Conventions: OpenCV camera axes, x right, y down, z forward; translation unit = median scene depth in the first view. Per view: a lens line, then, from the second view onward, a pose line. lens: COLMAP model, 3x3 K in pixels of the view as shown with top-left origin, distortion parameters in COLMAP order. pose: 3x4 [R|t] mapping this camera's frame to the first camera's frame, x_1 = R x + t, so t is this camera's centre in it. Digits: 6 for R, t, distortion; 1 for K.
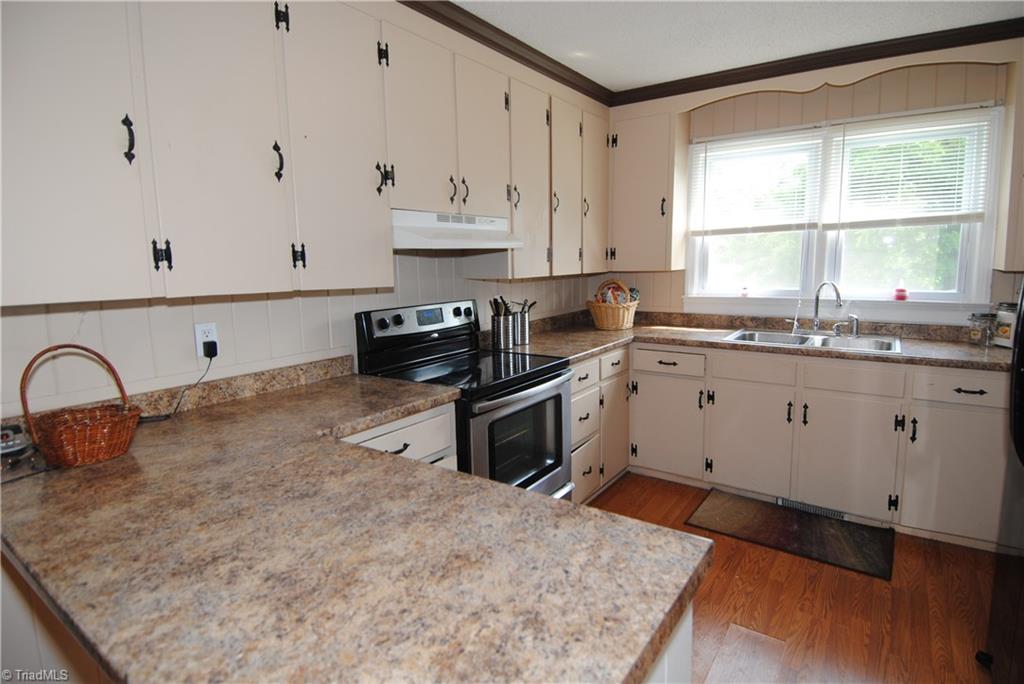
lens RADIAL K [[528.2, 0, 539.3], [0, 528.2, 322.1], [0, 0, 1]] dist [0.025070, -0.045101]
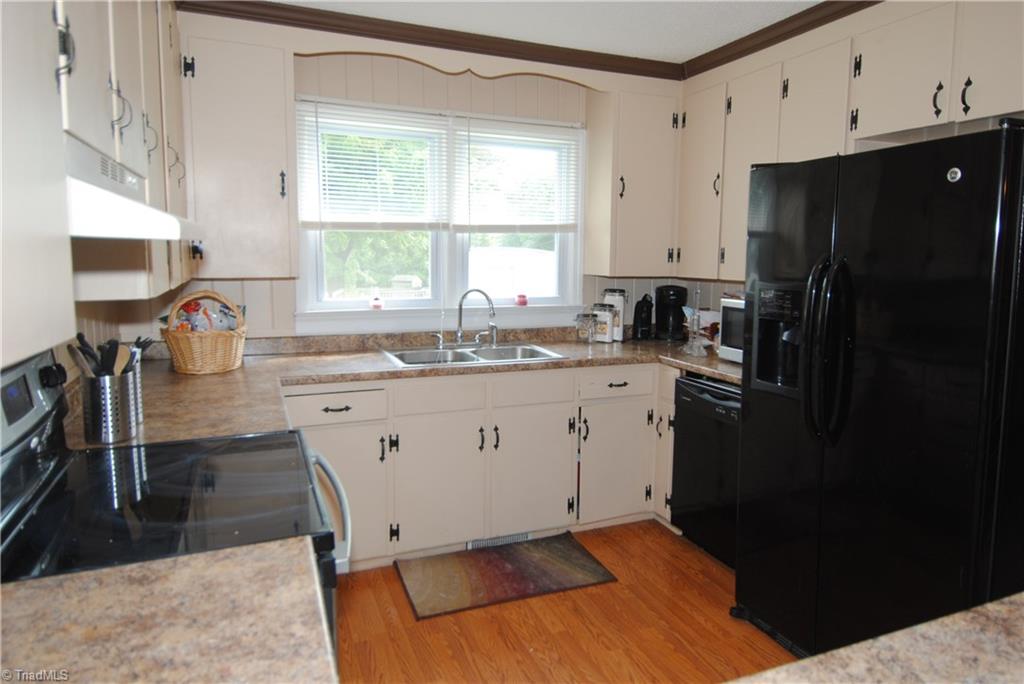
lens RADIAL K [[634.5, 0, 512.2], [0, 634.5, 322.4], [0, 0, 1]] dist [0.026064, -0.000920]
pose [[0.559204, -0.064634, 0.826507, -0.327129], [0.081154, 0.996436, 0.023015, -0.038673], [-0.825048, 0.054204, 0.562456, 0.334958]]
